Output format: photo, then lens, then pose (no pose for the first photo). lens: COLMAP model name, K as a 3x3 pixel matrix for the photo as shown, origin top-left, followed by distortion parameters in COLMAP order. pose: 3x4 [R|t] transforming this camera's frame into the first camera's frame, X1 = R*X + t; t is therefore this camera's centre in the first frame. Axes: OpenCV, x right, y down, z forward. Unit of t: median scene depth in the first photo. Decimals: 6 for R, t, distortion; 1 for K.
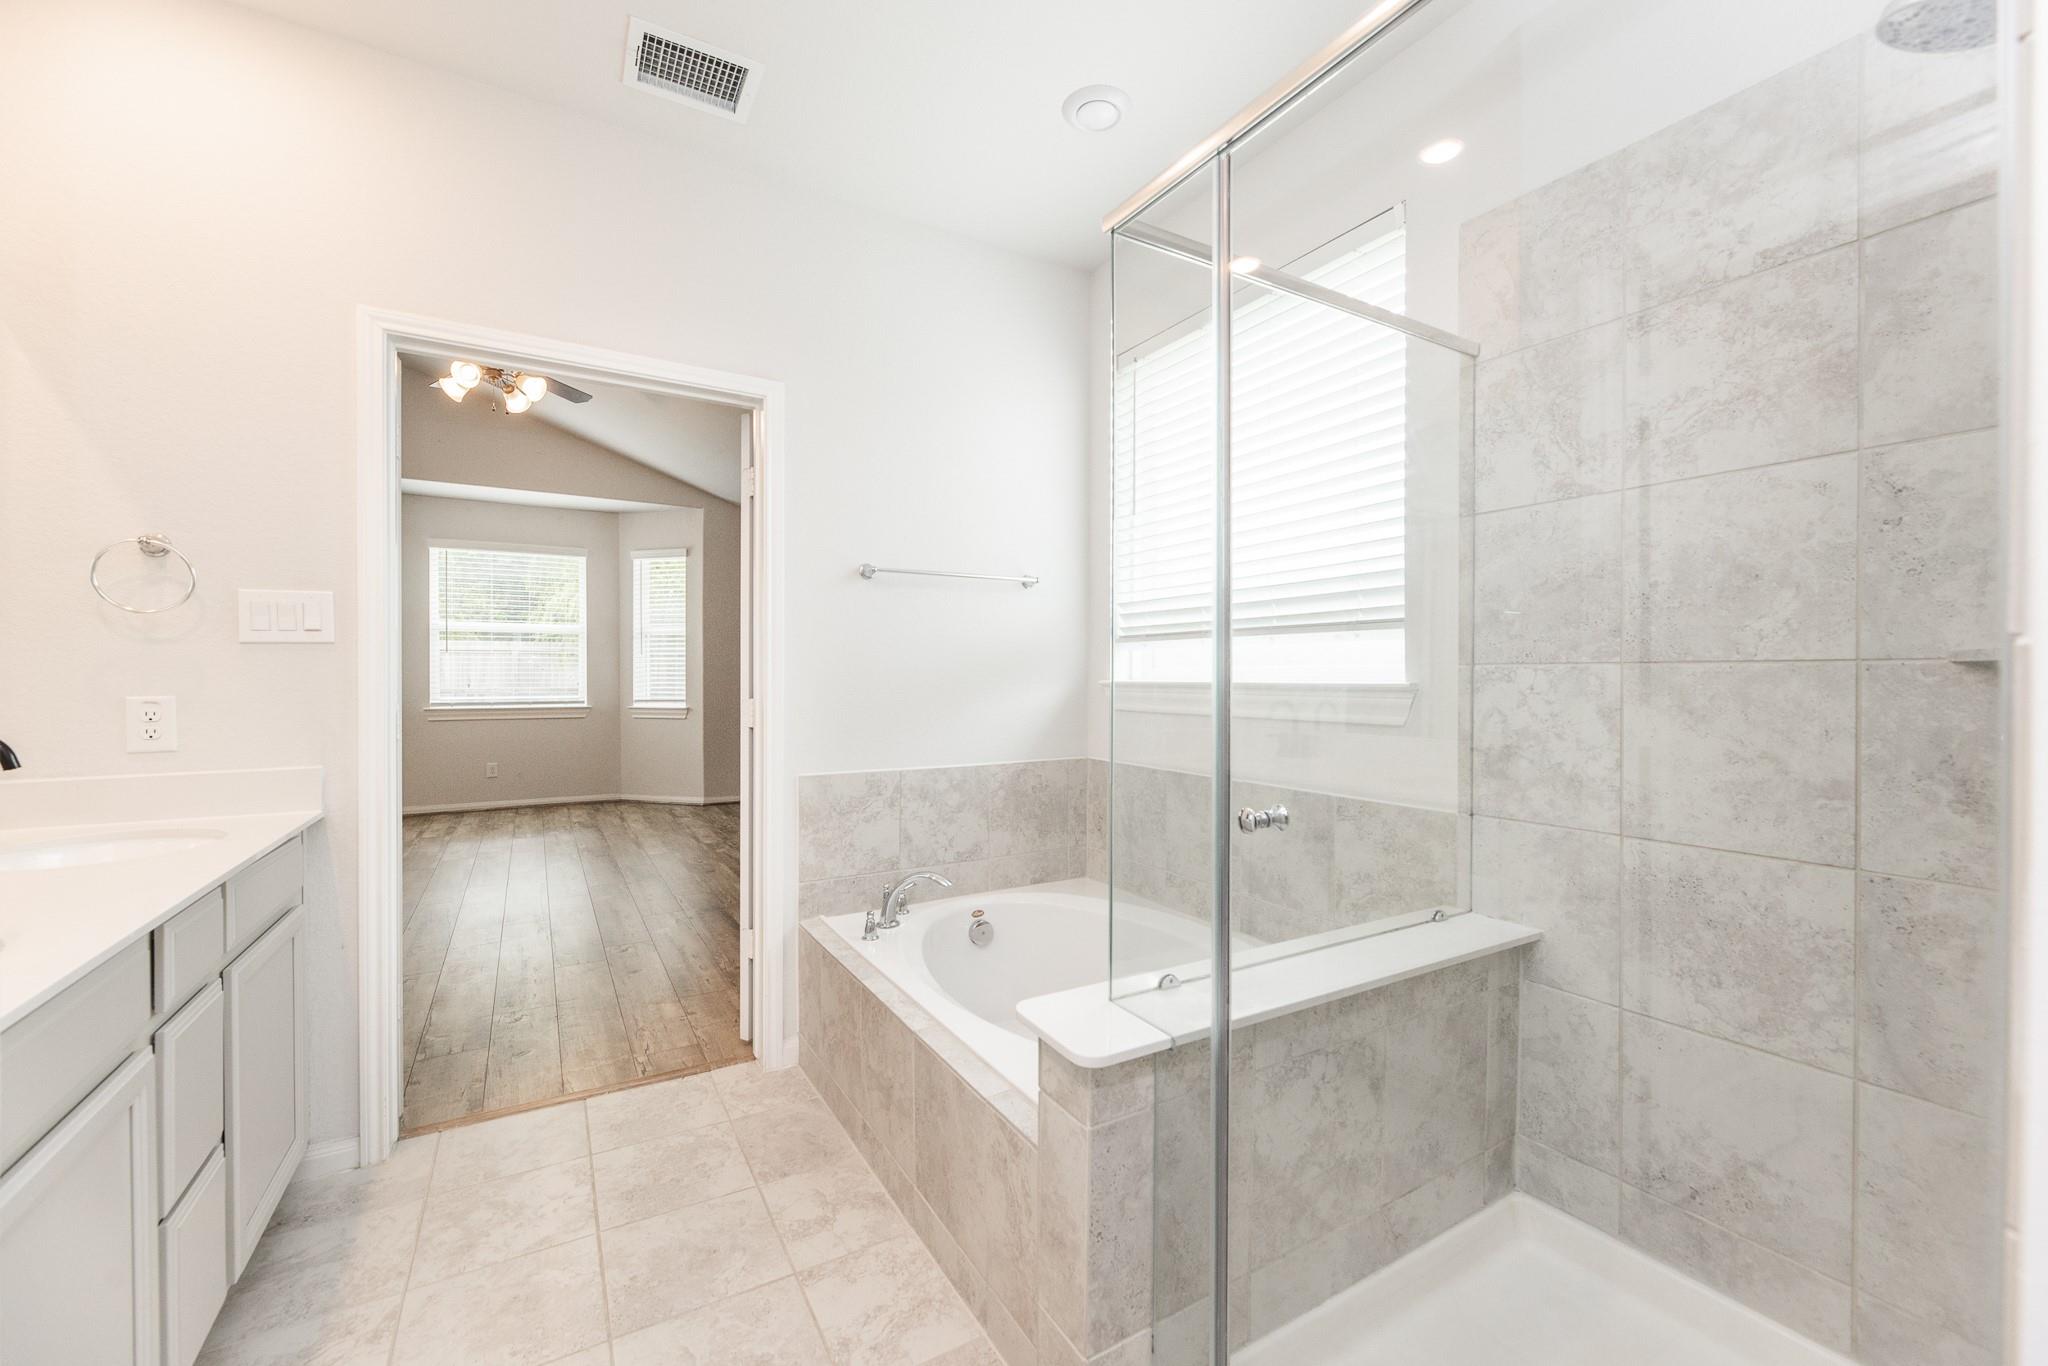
lens RADIAL K [[828.5, 0, 1029.2], [0, 828.5, 672.2], [0, 0, 1]] dist [-0.001765, -0.000802]
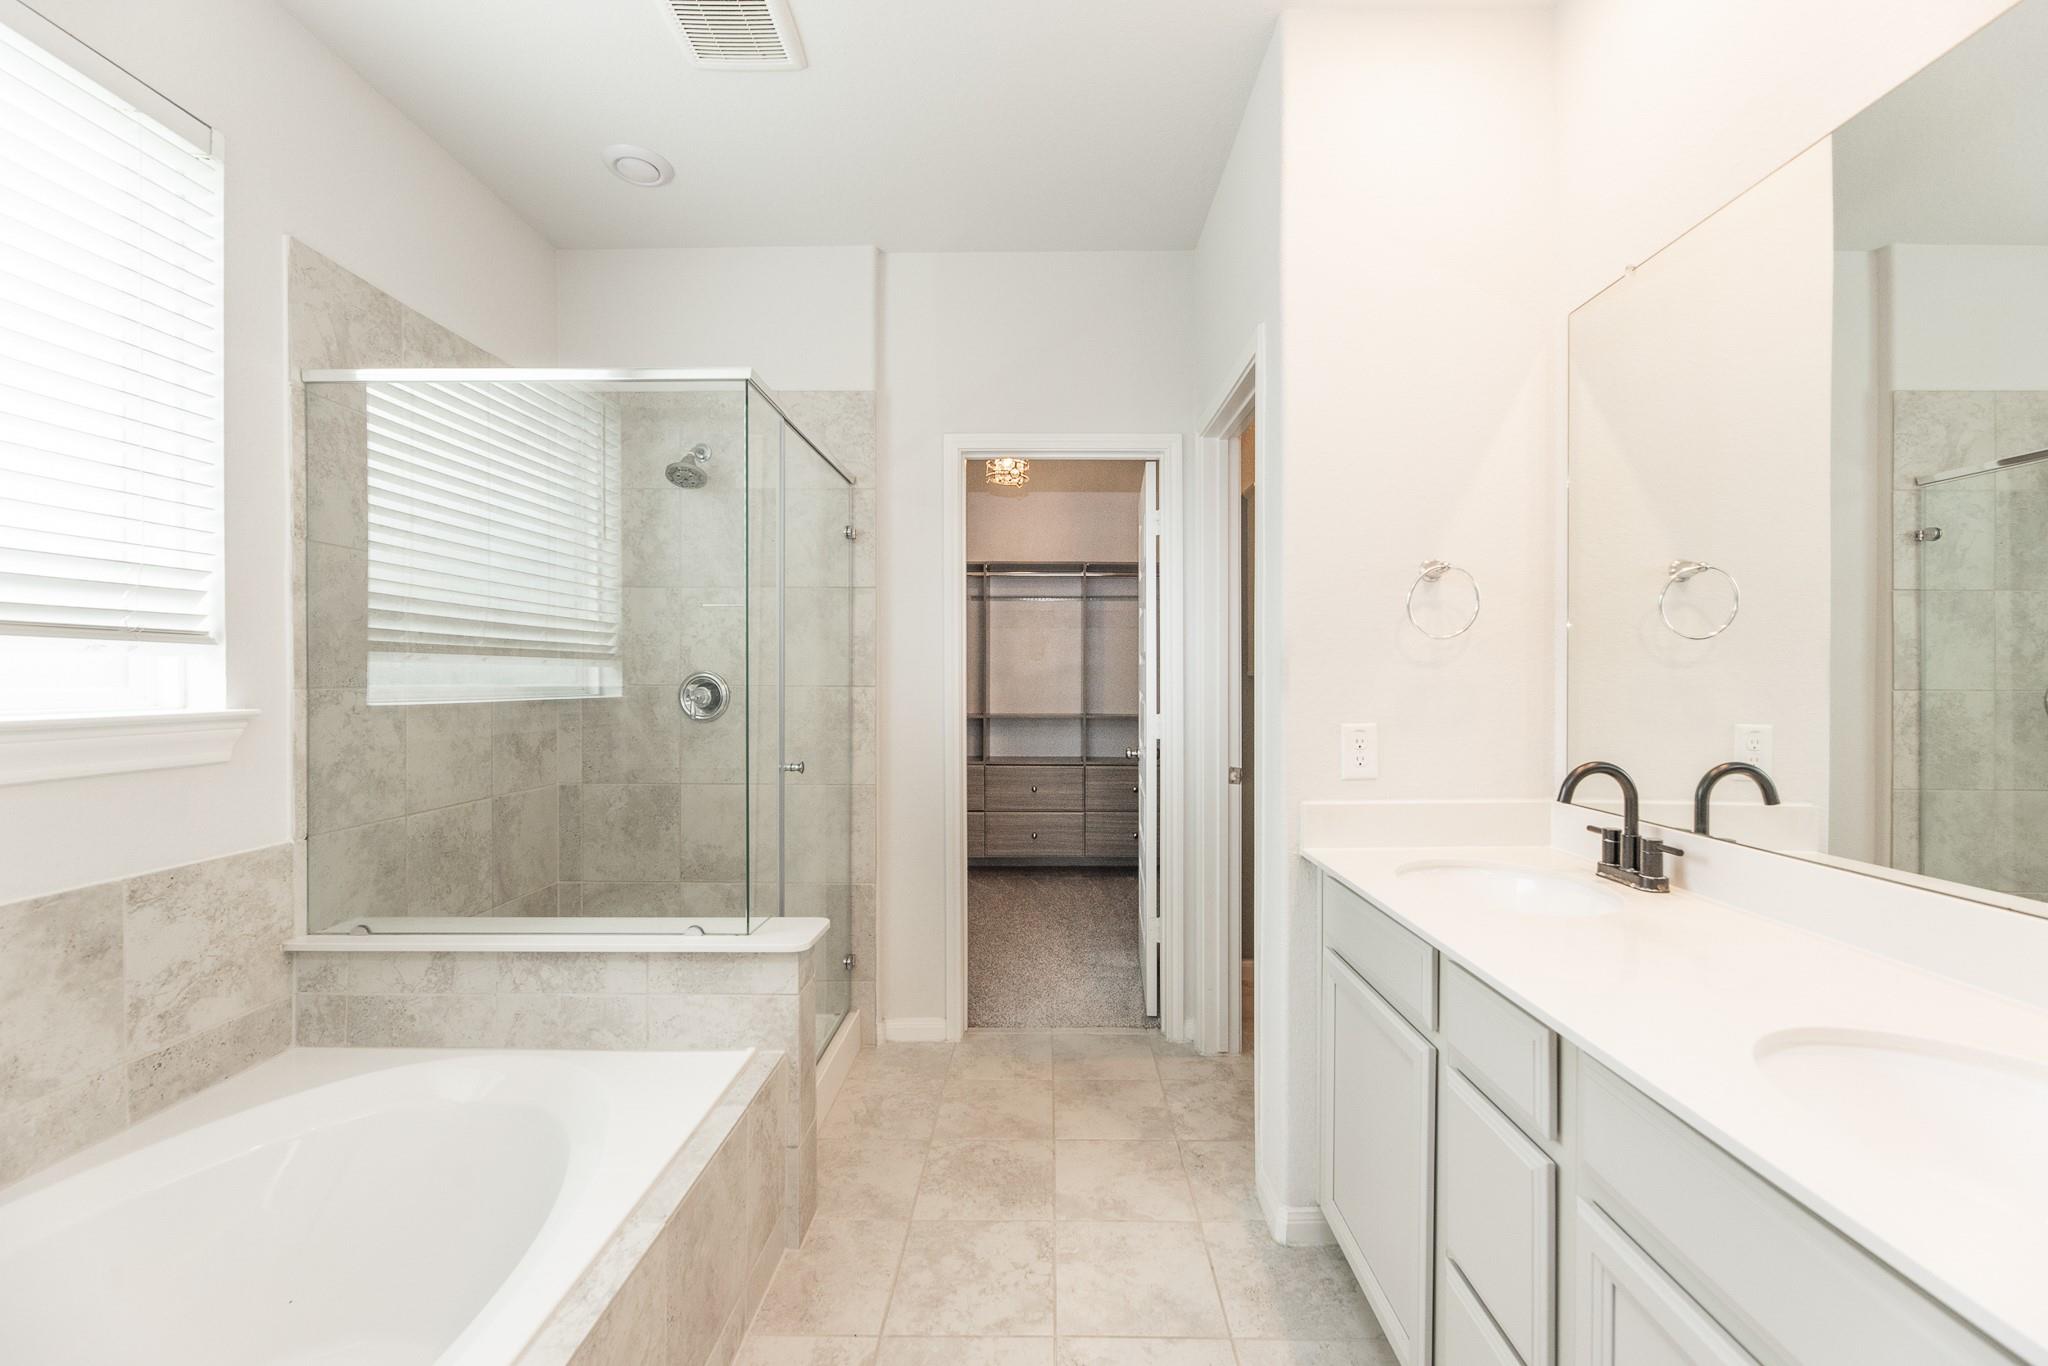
lens RADIAL K [[828.5, 0, 1026.1], [0, 828.5, 686.7], [0, 0, 1]] dist [-0.001765, -0.000802]
pose [[-0.848893, 0.004415, 0.528546, -0.717170], [0.007663, 0.999963, 0.003953, -0.008040], [-0.528508, 0.007406, -0.848896, 1.351509]]
